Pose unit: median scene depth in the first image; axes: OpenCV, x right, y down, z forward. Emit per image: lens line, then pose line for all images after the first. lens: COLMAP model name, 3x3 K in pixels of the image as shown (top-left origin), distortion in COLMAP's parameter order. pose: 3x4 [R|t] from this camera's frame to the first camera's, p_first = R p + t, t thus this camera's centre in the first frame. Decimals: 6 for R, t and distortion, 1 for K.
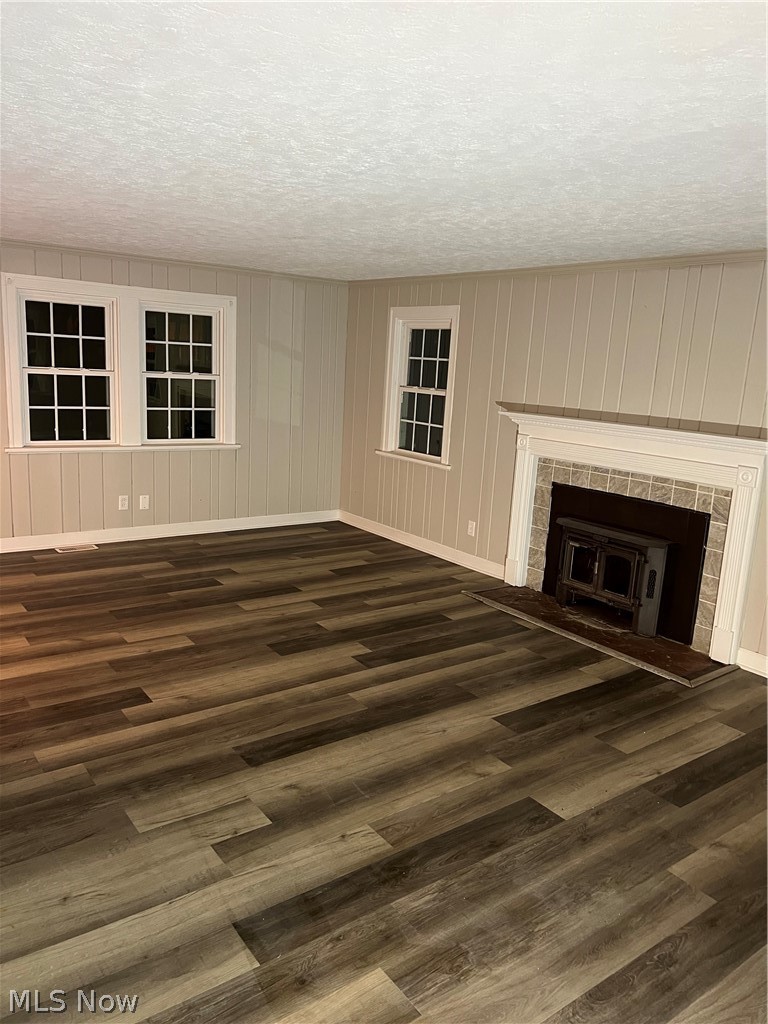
lens RADIAL K [[774.4, 0, 384.3], [0, 774.4, 524.4], [0, 0, 1]] dist [-0.000443, -0.008086]
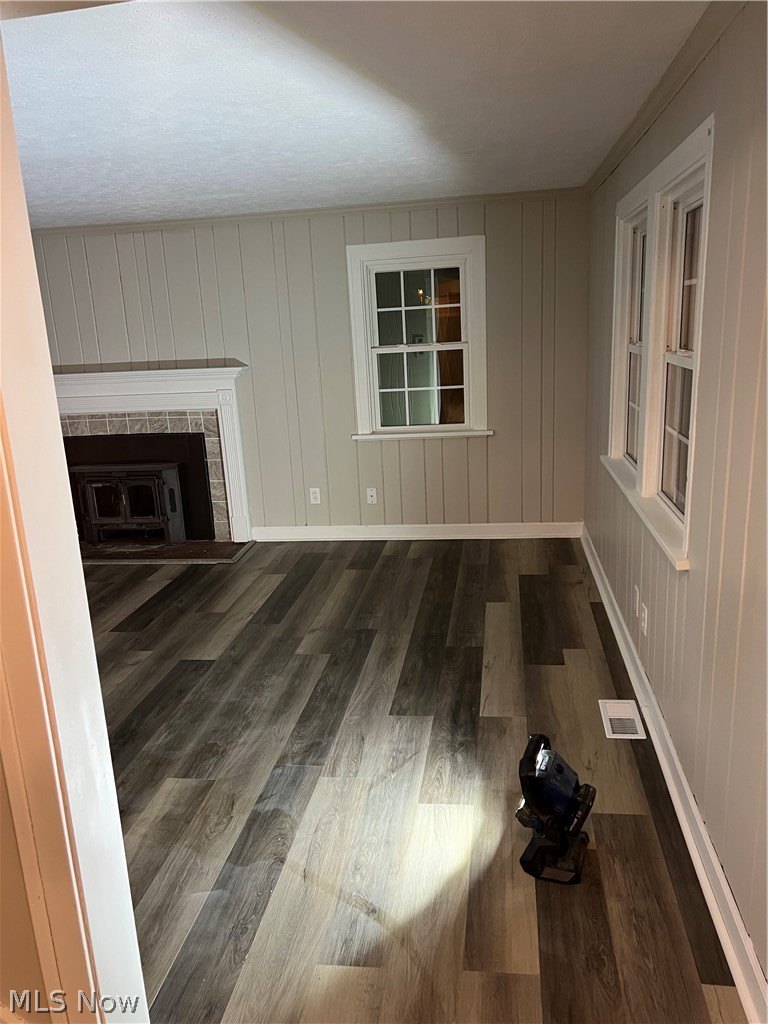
lens RADIAL K [[762.7, 0, 415.5], [0, 762.7, 522.7], [0, 0, 1]] dist [0.052122, -0.003279]
pose [[0.679062, -0.272751, 0.681529, -0.255184], [0.239553, 0.959922, 0.145480, 0.031079], [-0.693894, 0.064472, 0.717185, -0.140129]]
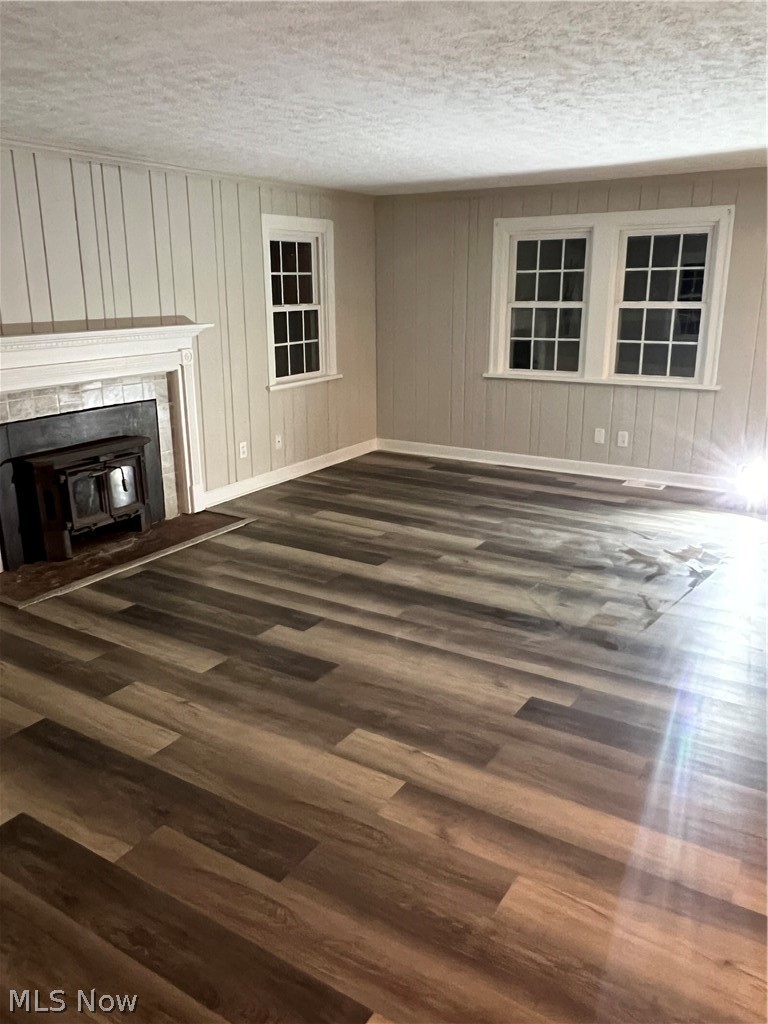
lens RADIAL K [[762.1, 0, 383.9], [0, 762.1, 492.0], [0, 0, 1]] dist [0.004343, 0.000214]
pose [[-0.365297, -0.300076, 0.881199, -0.788204], [0.181576, 0.905468, 0.383612, -0.280749], [-0.913010, 0.300137, -0.276278, 1.135456]]
